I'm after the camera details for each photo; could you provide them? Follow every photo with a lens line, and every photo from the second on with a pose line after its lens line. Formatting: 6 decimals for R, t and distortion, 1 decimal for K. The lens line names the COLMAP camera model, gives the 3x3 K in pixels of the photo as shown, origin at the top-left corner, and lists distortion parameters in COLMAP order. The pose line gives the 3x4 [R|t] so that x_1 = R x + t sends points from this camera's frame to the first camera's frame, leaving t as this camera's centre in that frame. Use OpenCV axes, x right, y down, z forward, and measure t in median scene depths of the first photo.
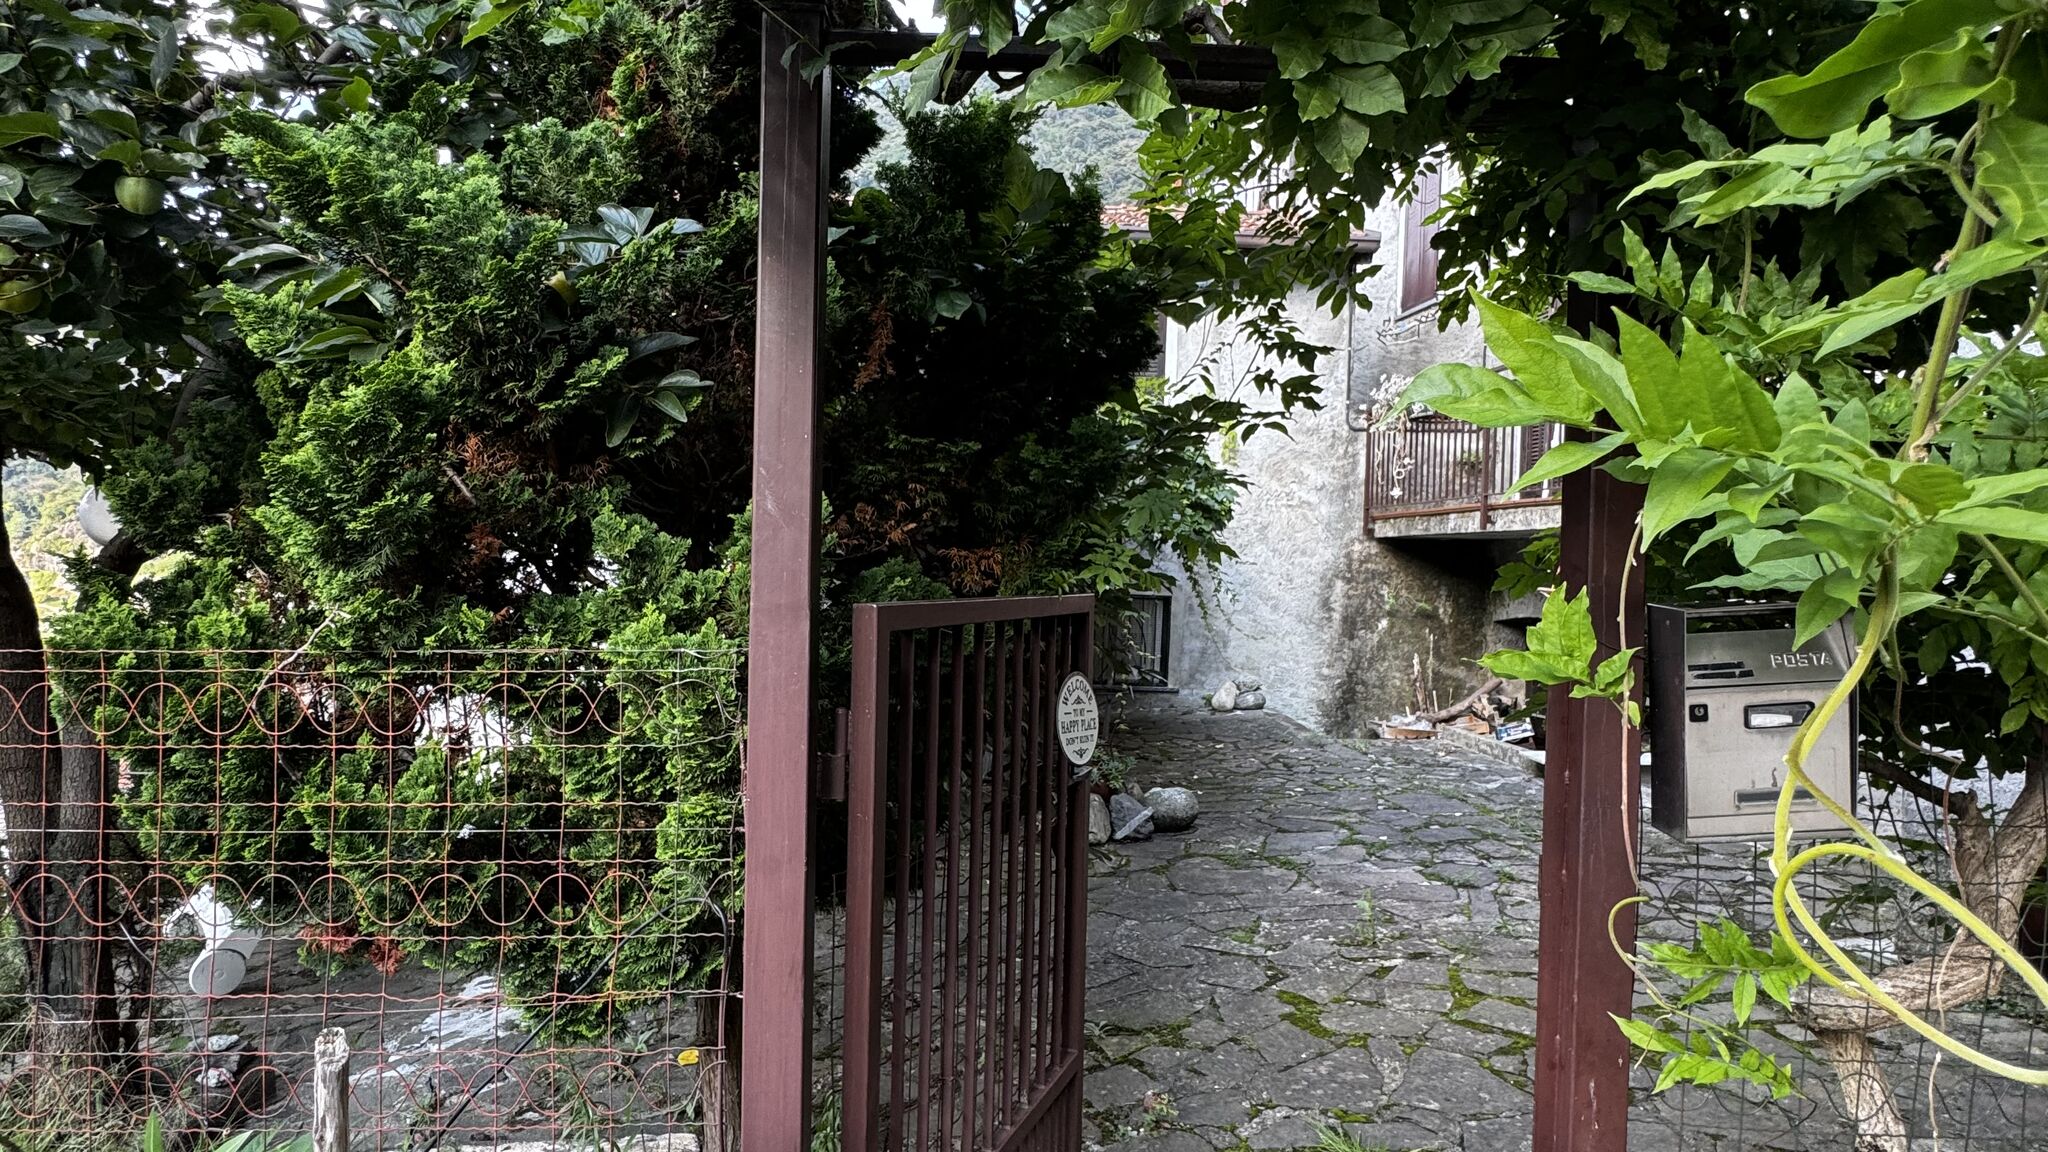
lens RADIAL K [[818.2, 0, 1024.0], [0, 818.2, 576.0], [0, 0, 1]] dist [-0.005493, -0.000152]
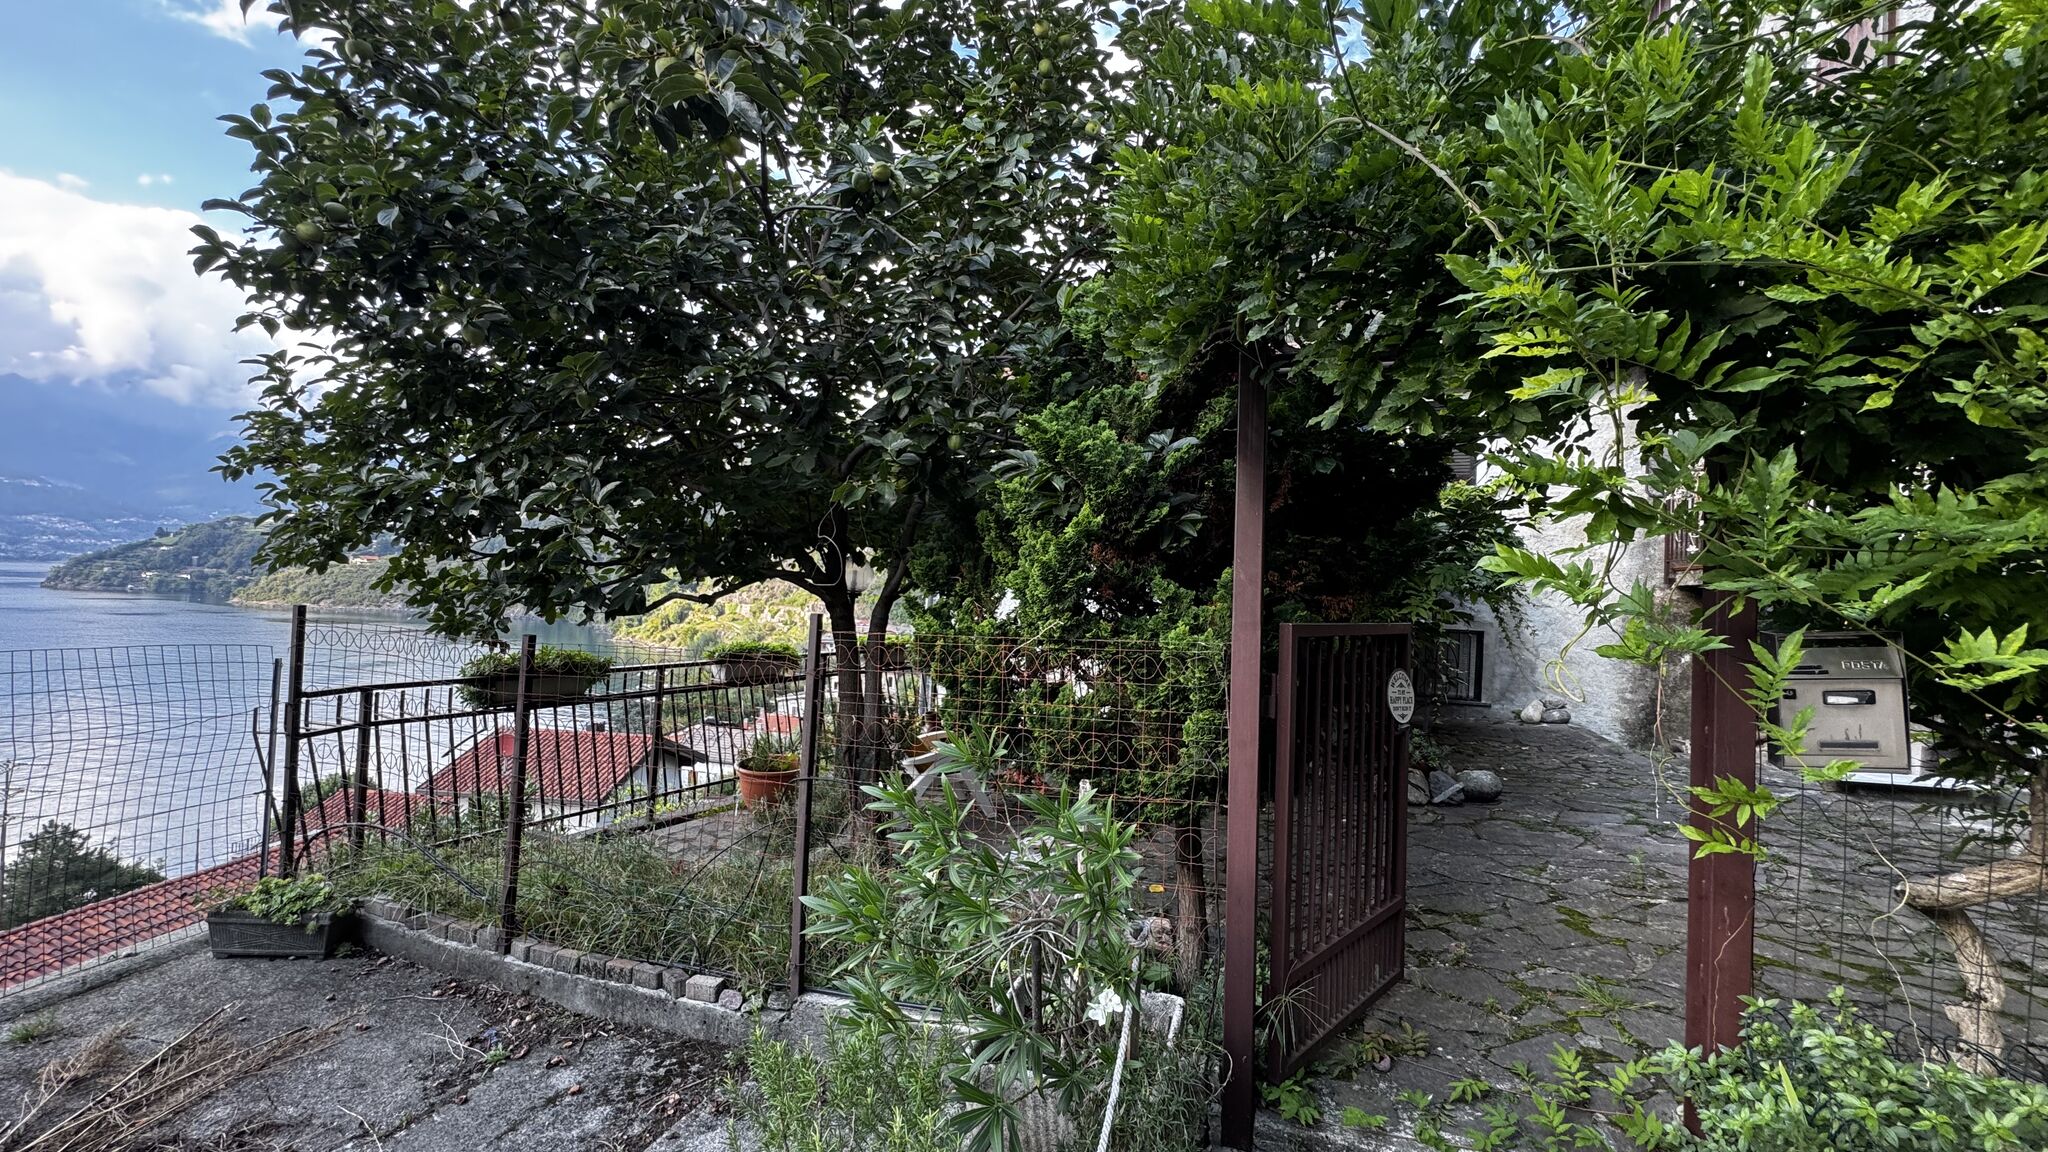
lens RADIAL K [[815.5, 0, 1024.0], [0, 815.5, 576.0], [0, 0, 1]] dist [-0.002057, -0.000029]
pose [[0.929537, -0.002201, -0.368721, -0.031327], [-0.015559, 0.998857, -0.045187, 0.011789], [0.368399, 0.047740, 0.928441, -0.745320]]
